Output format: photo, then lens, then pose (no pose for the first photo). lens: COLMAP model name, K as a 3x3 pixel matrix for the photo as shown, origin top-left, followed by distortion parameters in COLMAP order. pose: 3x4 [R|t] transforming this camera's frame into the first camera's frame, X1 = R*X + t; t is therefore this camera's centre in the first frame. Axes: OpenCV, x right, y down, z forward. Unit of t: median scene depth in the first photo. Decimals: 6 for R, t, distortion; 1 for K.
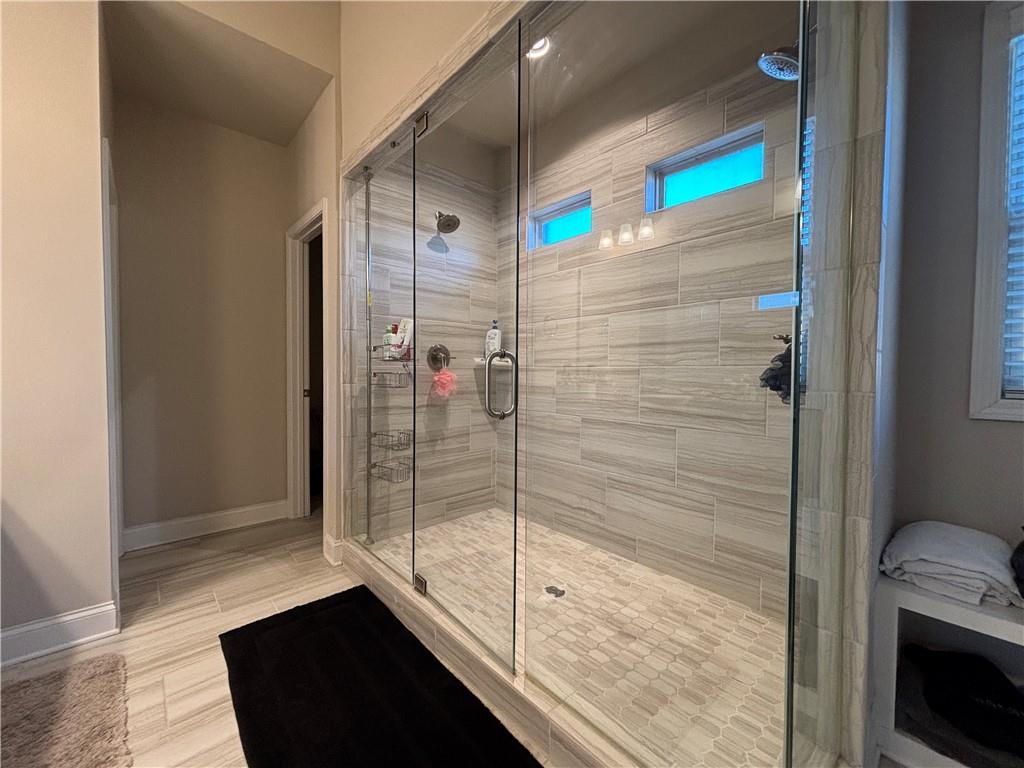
lens RADIAL K [[411.2, 0, 503.6], [0, 411.2, 383.0], [0, 0, 1]] dist [0.011946, -0.001045]
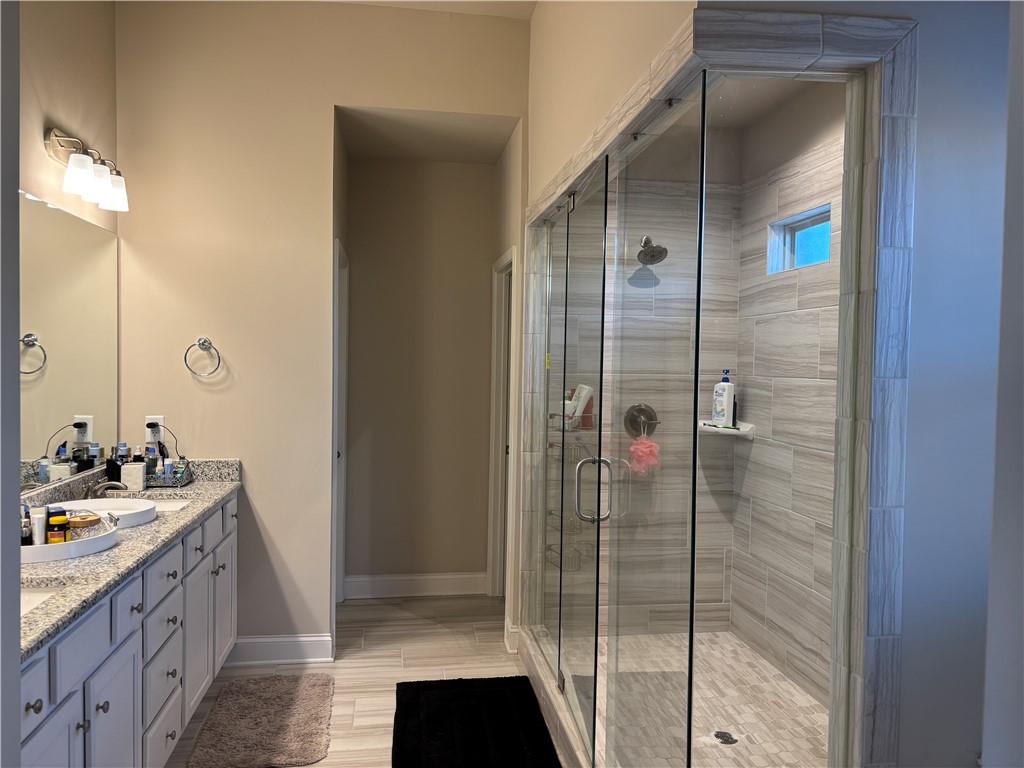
lens RADIAL K [[779.4, 0, 510.2], [0, 779.4, 384.2], [0, 0, 1]] dist [0.060328, -0.016084]
pose [[0.841716, 0.023233, -0.539420, 0.505719], [-0.027059, 0.999633, 0.000831, -0.148022], [0.539241, 0.013896, 0.842037, -0.455933]]
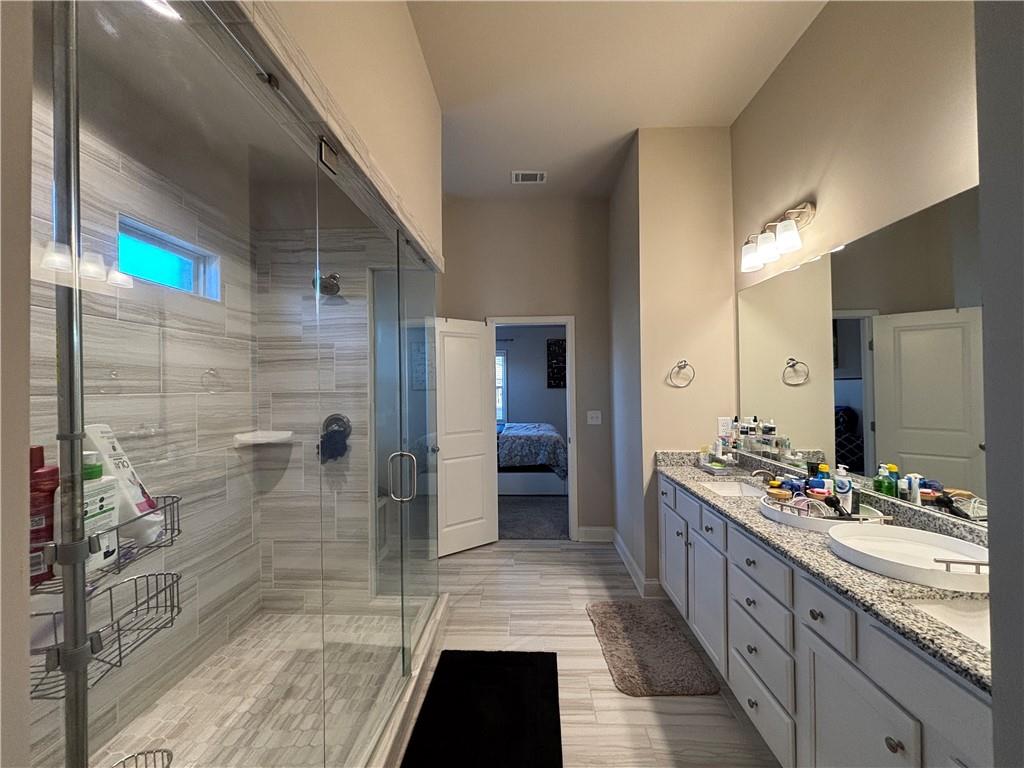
lens RADIAL K [[411.2, 0, 514.4], [0, 411.2, 385.3], [0, 0, 1]] dist [0.011946, -0.001045]
pose [[-0.721813, 0.011311, 0.691995, -0.709768], [0.035711, 0.999143, 0.020919, -0.179245], [-0.691166, 0.039811, -0.721599, 1.011600]]
